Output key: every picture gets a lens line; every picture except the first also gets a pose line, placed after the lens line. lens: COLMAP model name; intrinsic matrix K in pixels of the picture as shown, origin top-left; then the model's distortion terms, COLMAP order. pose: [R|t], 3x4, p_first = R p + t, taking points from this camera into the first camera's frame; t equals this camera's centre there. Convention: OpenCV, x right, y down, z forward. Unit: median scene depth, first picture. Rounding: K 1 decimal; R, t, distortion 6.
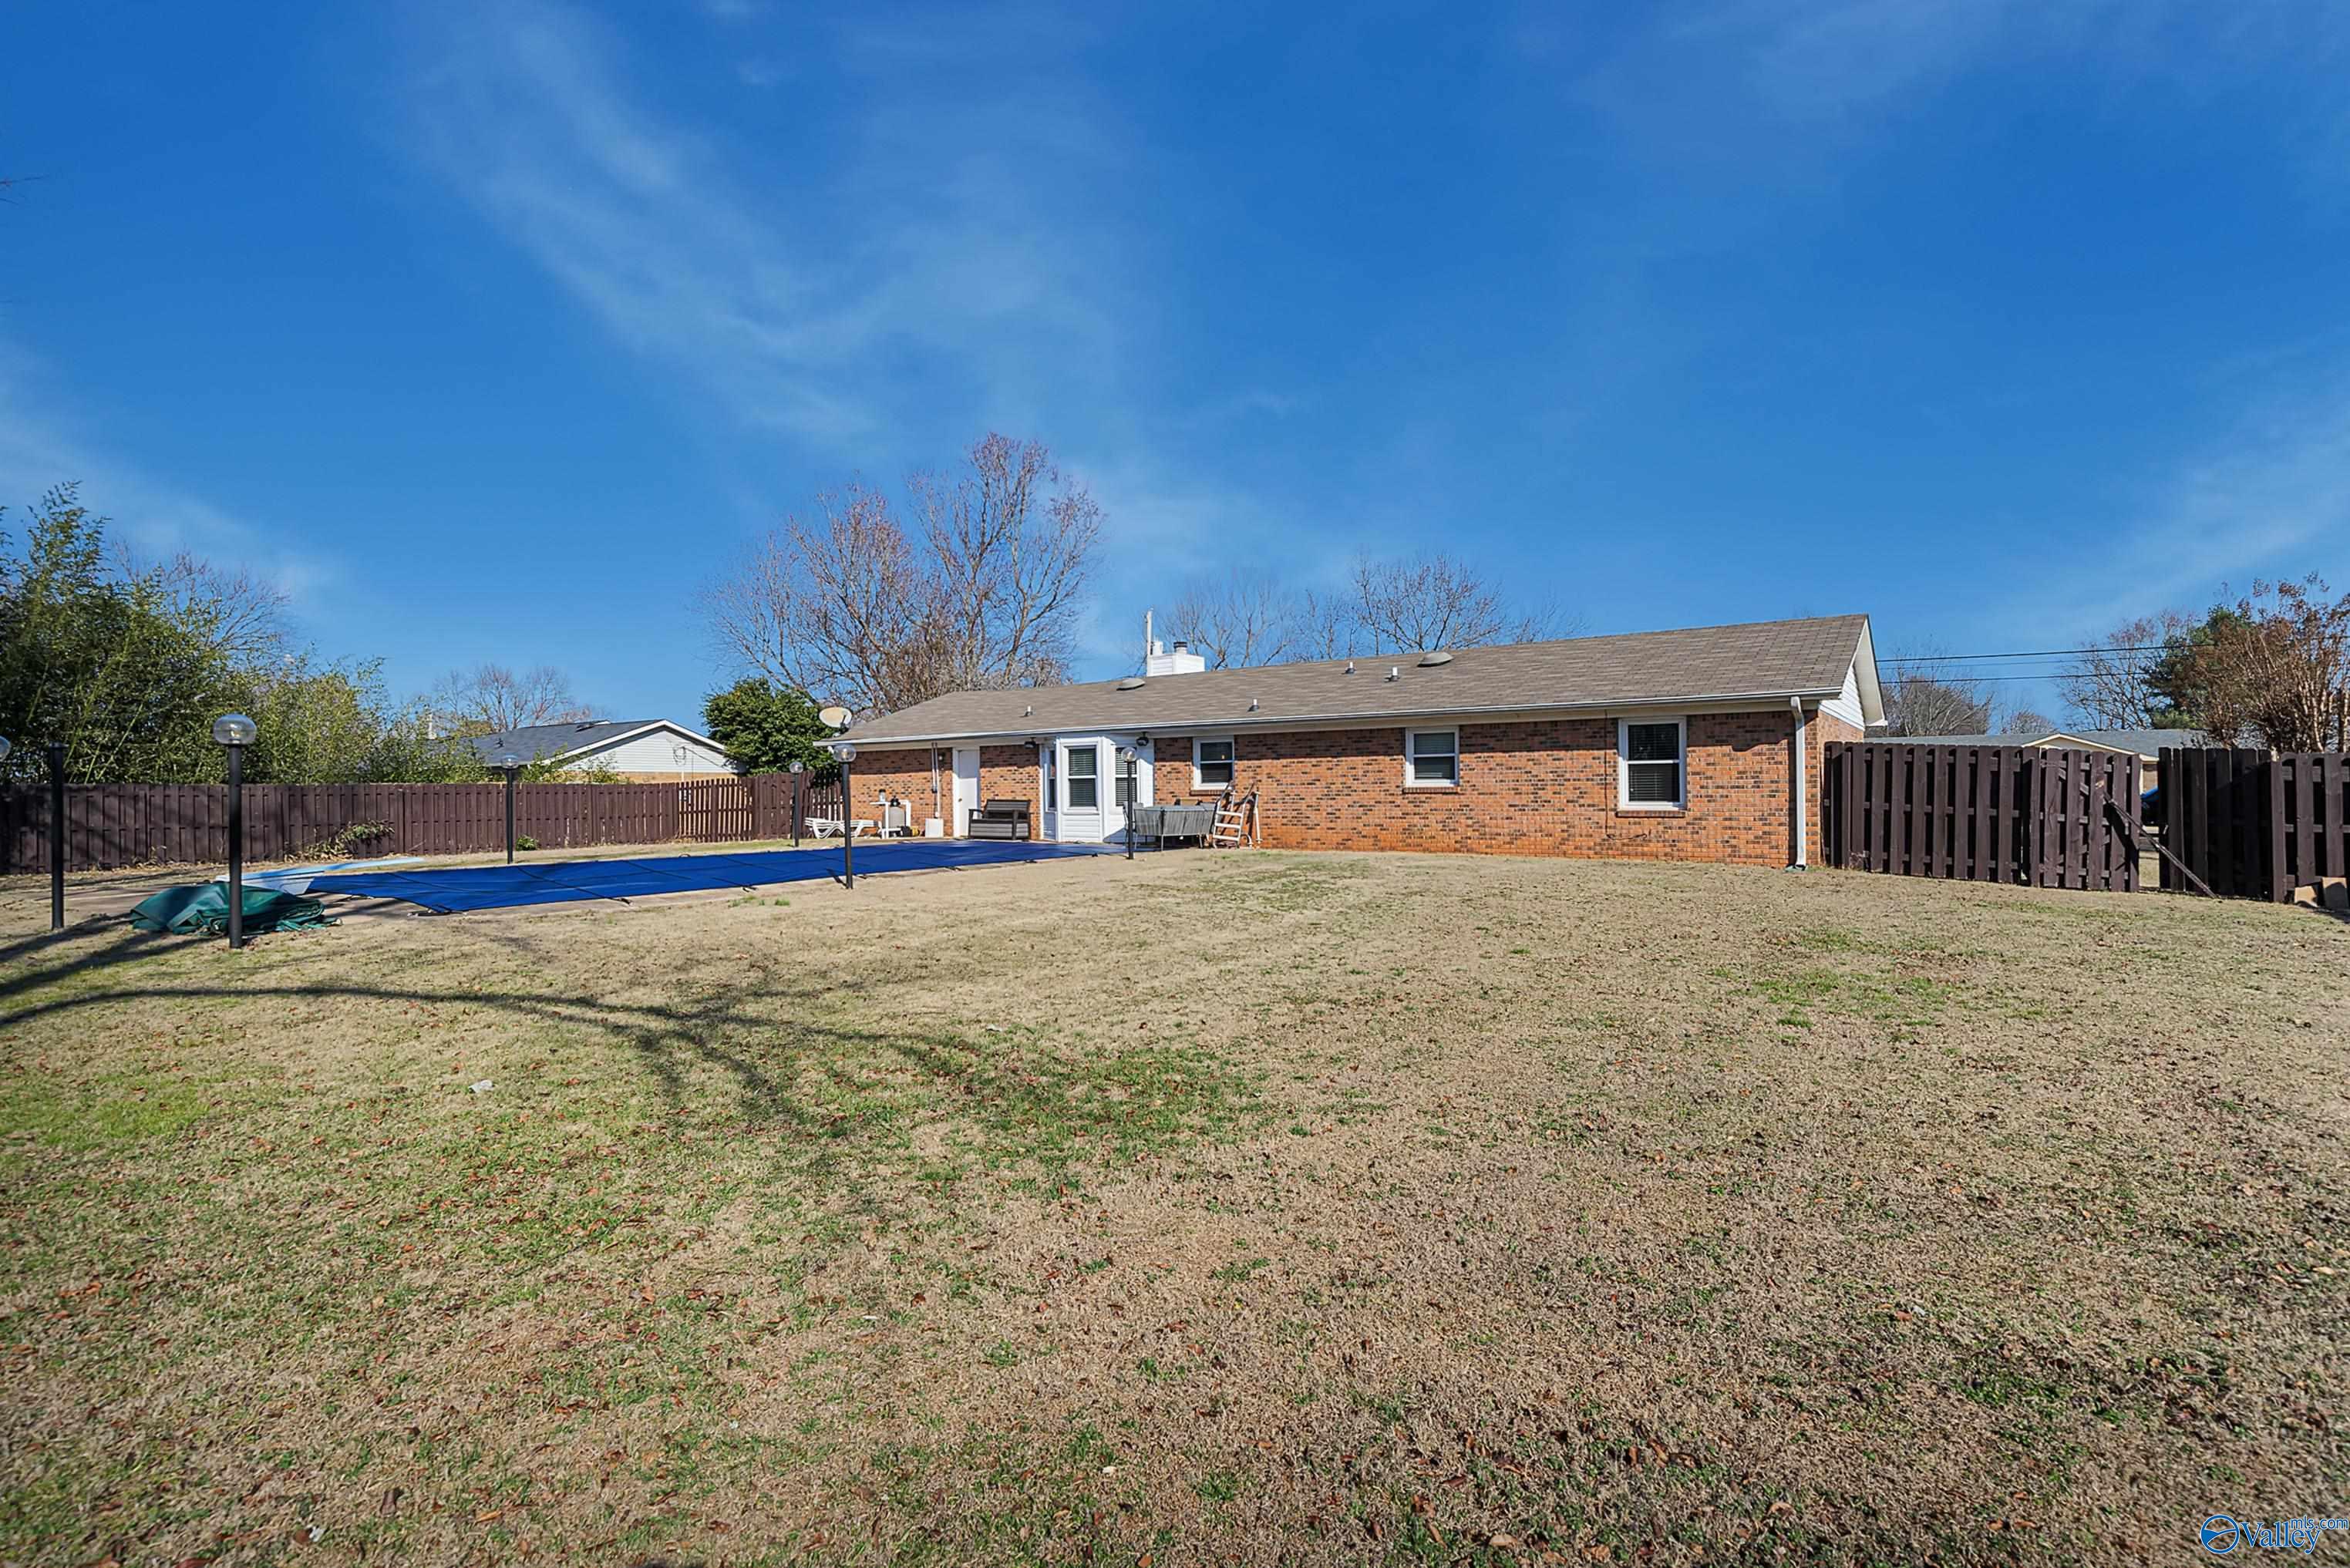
lens RADIAL K [[1086.5, 0, 1175.5], [0, 1086.5, 795.2], [0, 0, 1]] dist [0.002139, 0.000077]
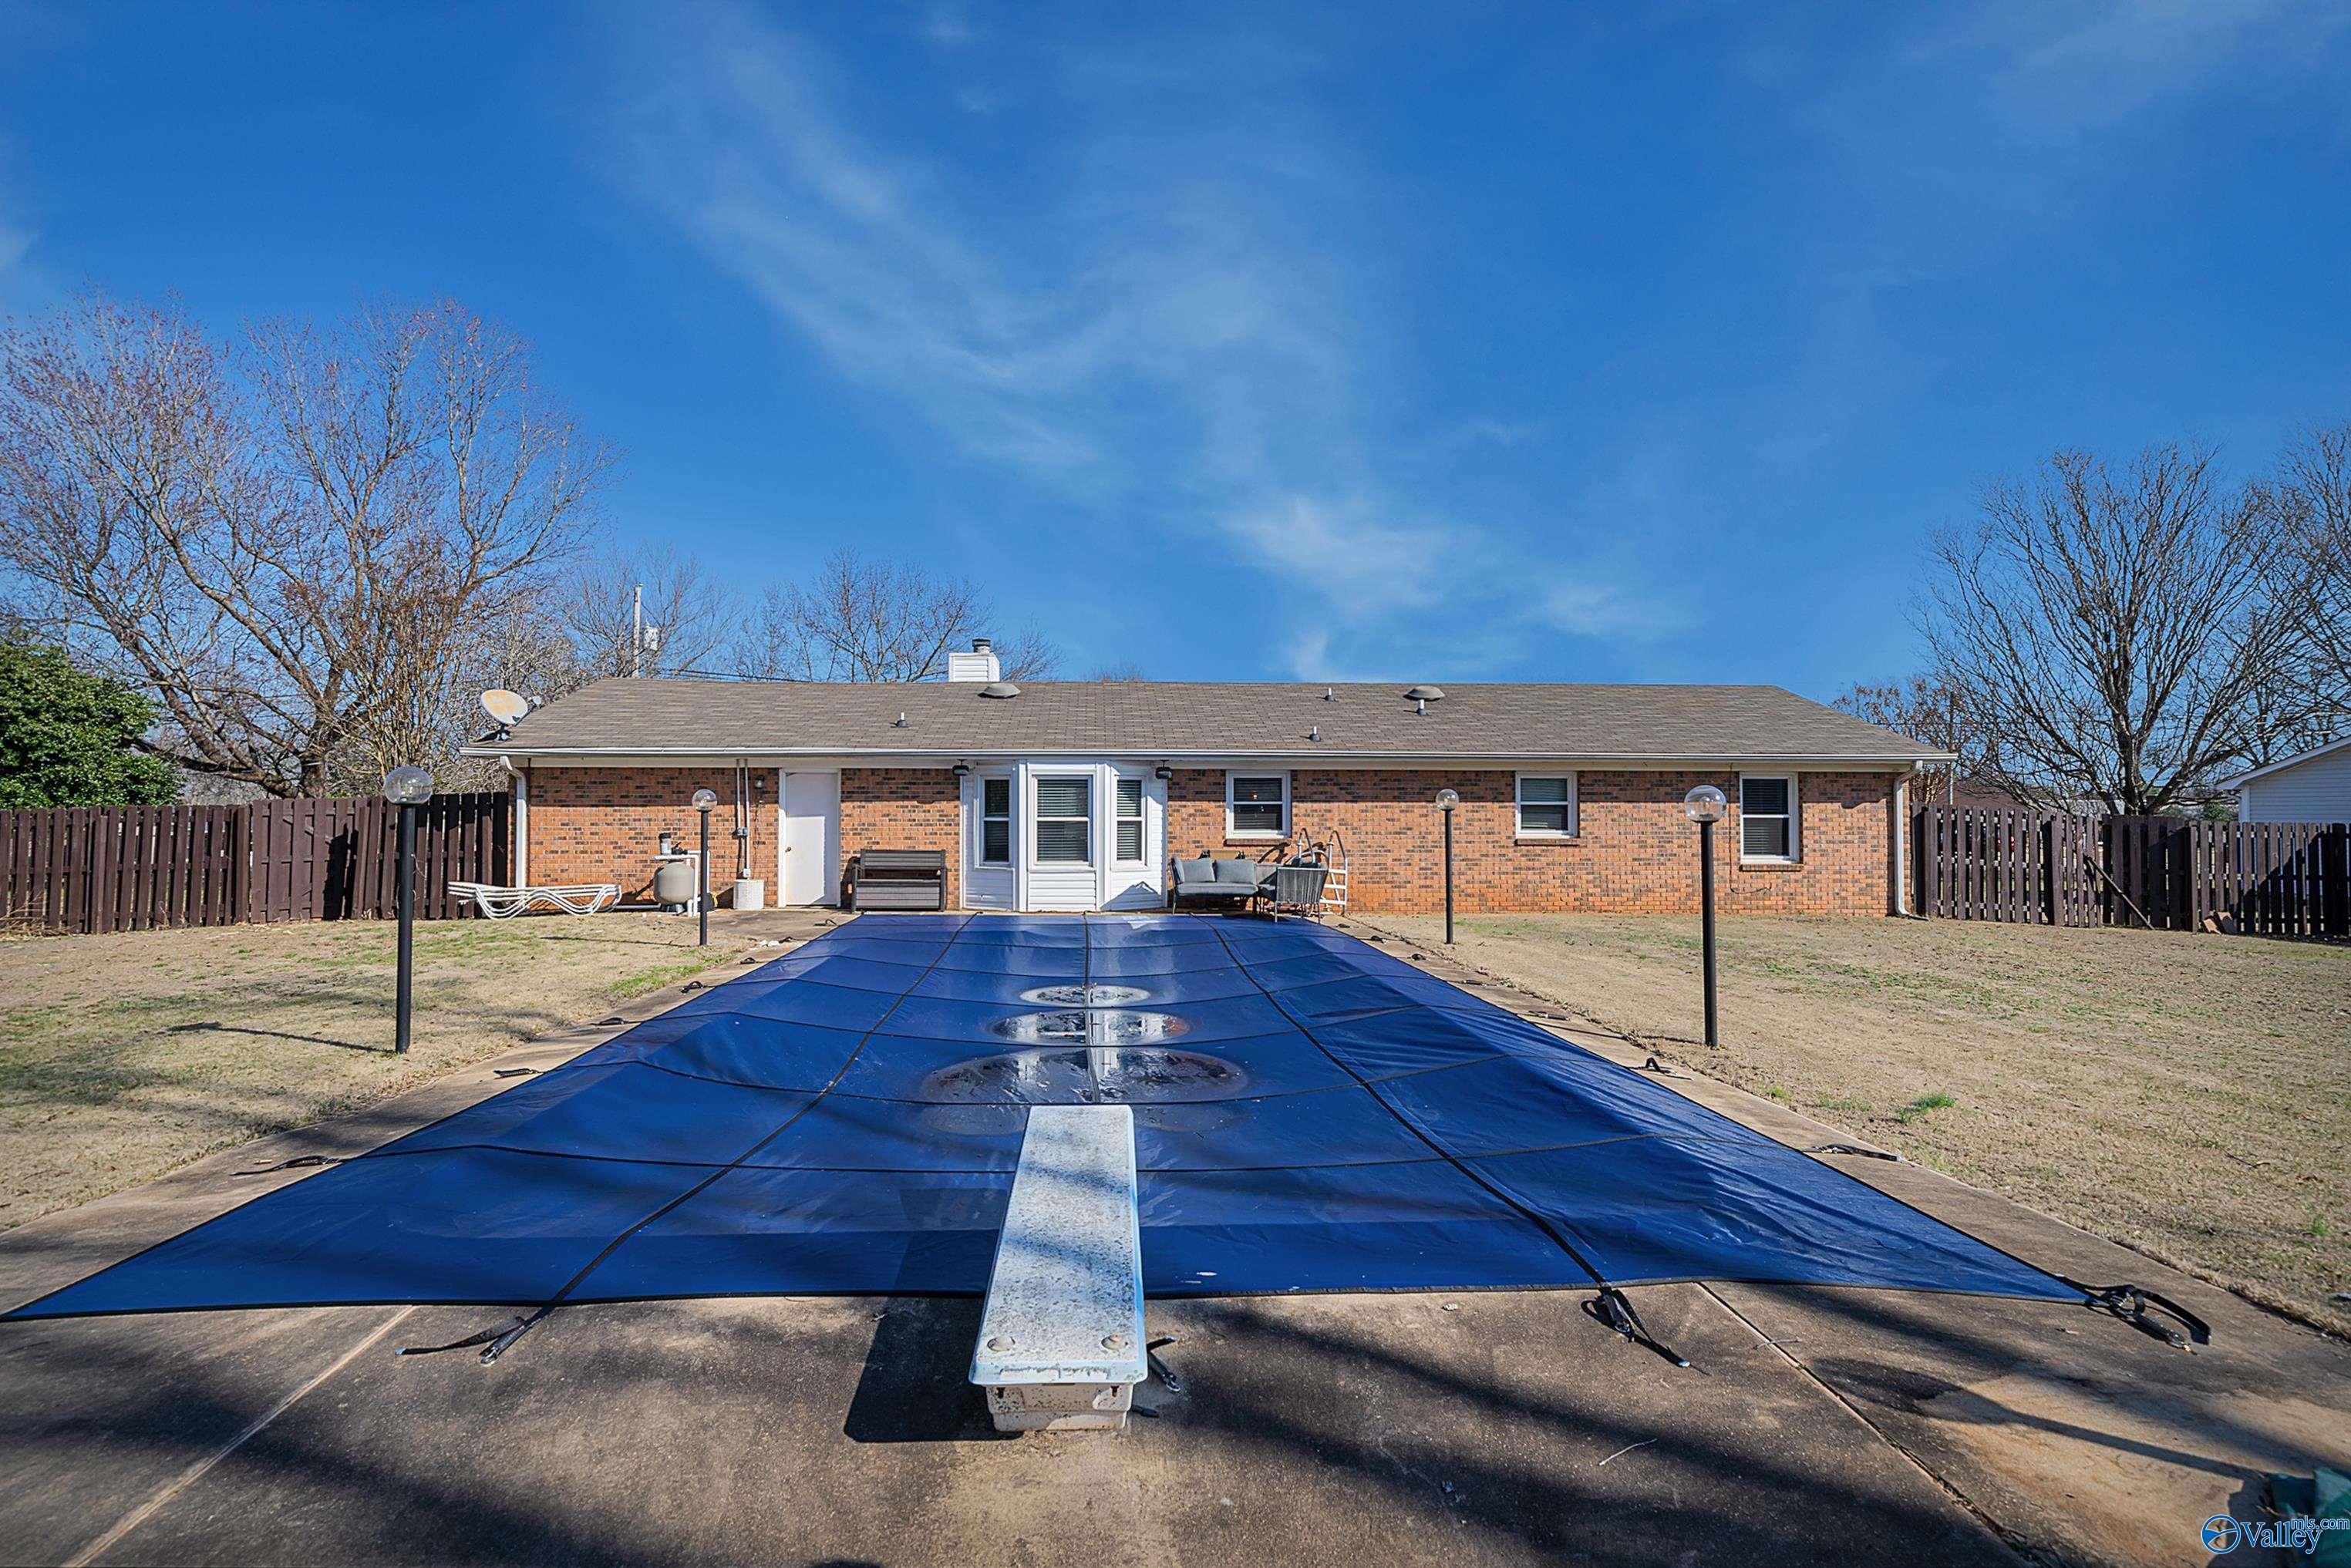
lens RADIAL K [[1086.9, 0, 1174.6], [0, 1086.9, 782.7], [0, 0, 1]] dist [0.002139, 0.000077]
pose [[0.796682, 0.026715, 0.603807, -0.518183], [-0.007354, 0.999377, -0.034514, -0.019155], [-0.604353, 0.023056, 0.796383, 0.442526]]
